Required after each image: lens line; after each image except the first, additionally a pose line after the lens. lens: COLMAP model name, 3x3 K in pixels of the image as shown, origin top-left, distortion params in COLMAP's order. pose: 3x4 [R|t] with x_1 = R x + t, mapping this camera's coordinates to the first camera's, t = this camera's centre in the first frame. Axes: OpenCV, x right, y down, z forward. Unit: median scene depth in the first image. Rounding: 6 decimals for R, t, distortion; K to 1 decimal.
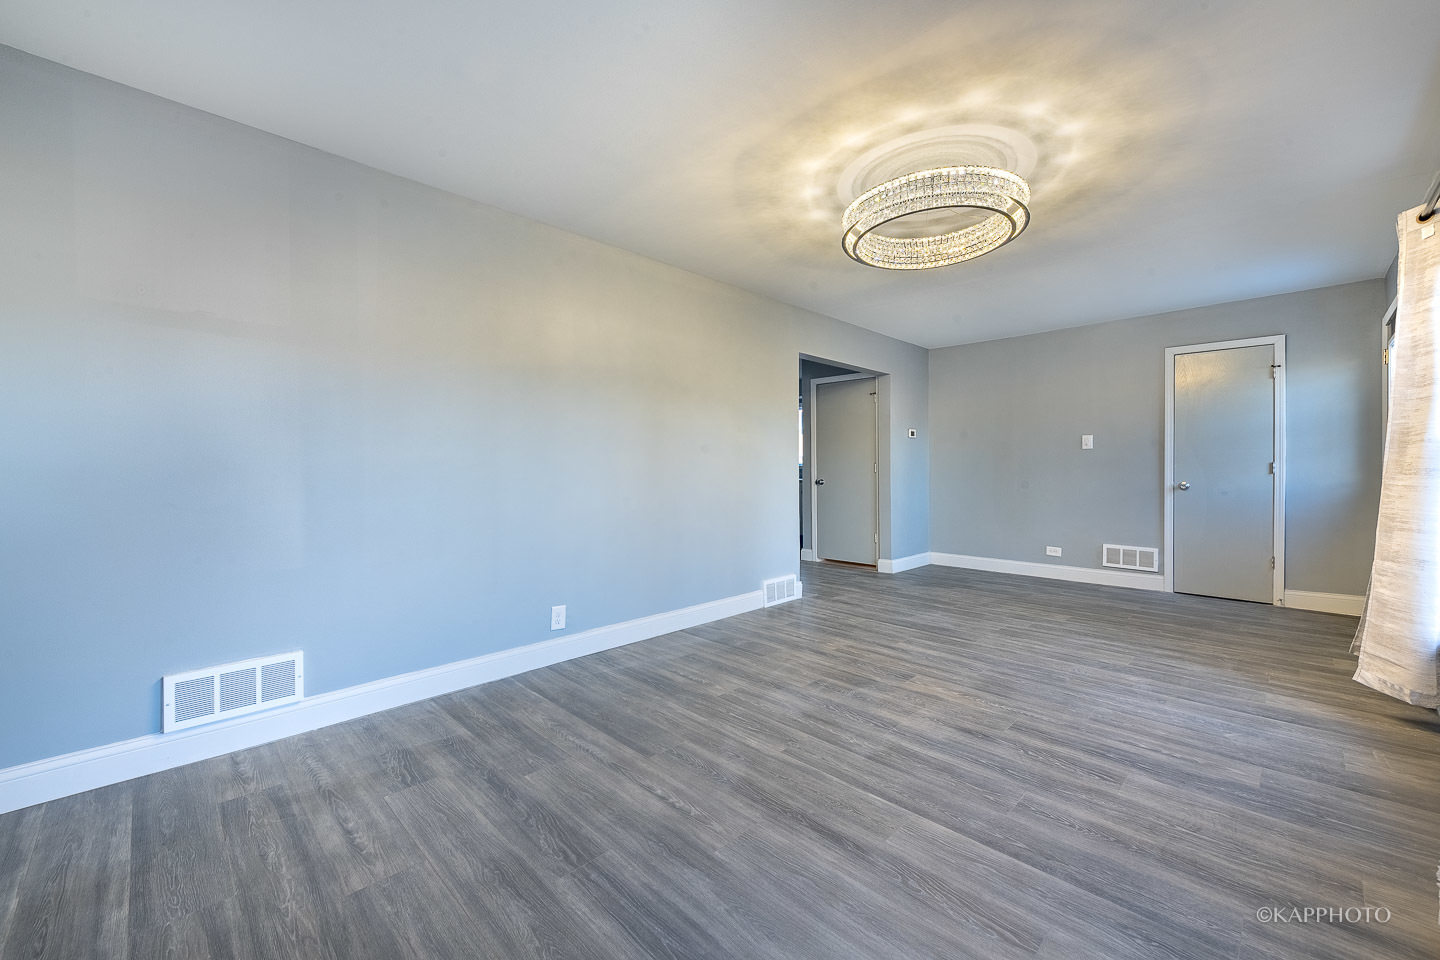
lens RADIAL K [[564.1, 0, 714.1], [0, 564.1, 465.4], [0, 0, 1]] dist [0.015684, -0.000639]
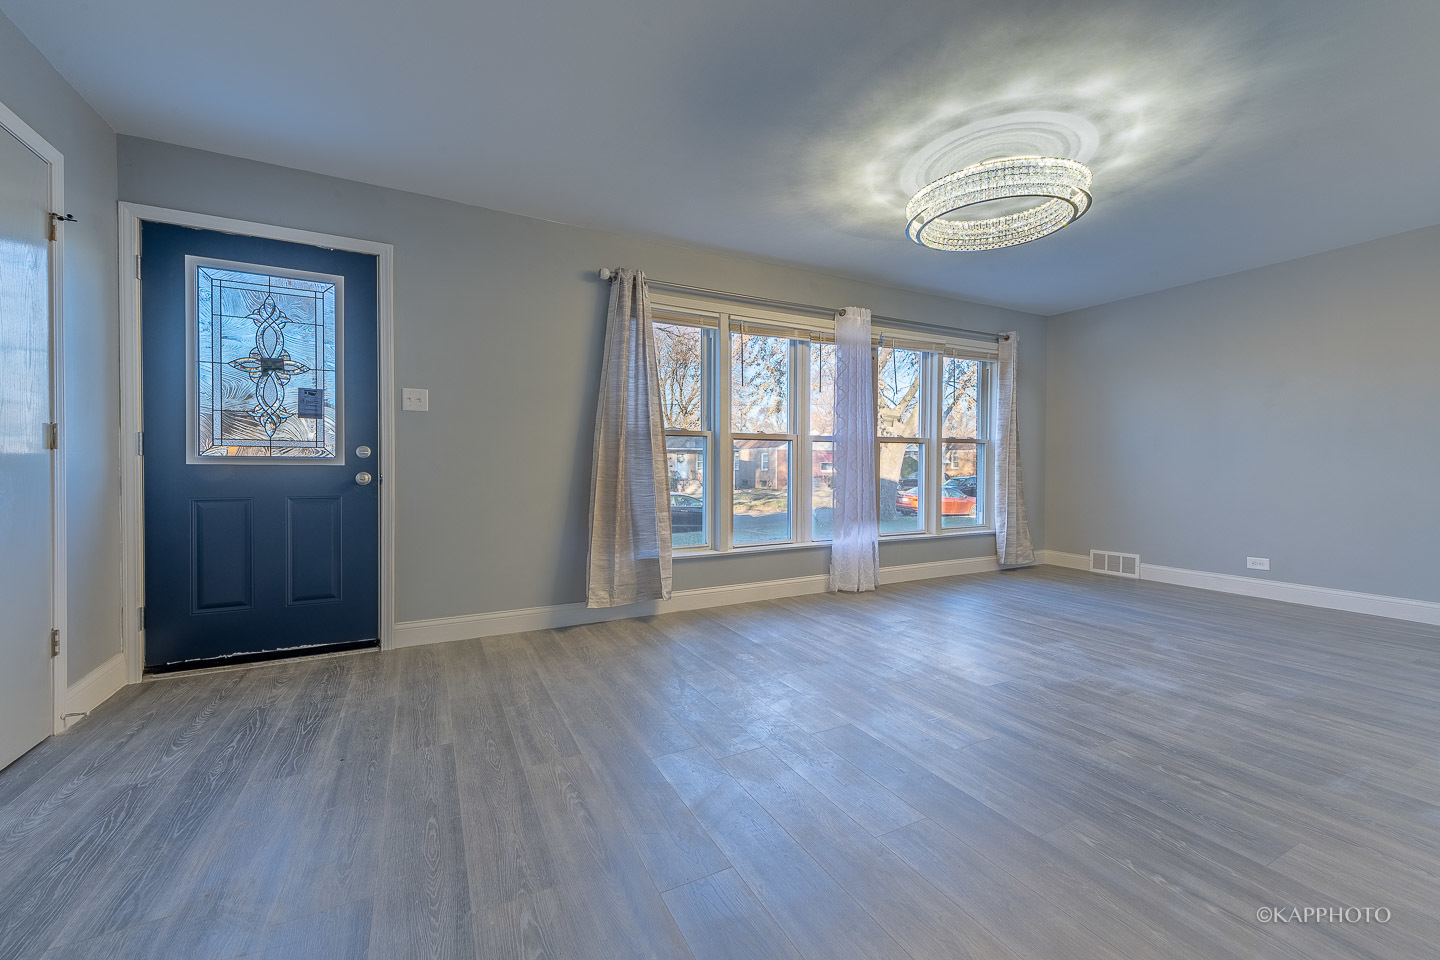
lens RADIAL K [[571.1, 0, 720.0], [0, 571.1, 480.0], [0, 0, 1]] dist [0.013236, -0.000416]
pose [[-0.956804, -0.005483, 0.290682, 0.517067], [0.000757, 0.999772, 0.021351, 0.043328], [-0.290733, 0.020649, -0.956581, 2.019056]]
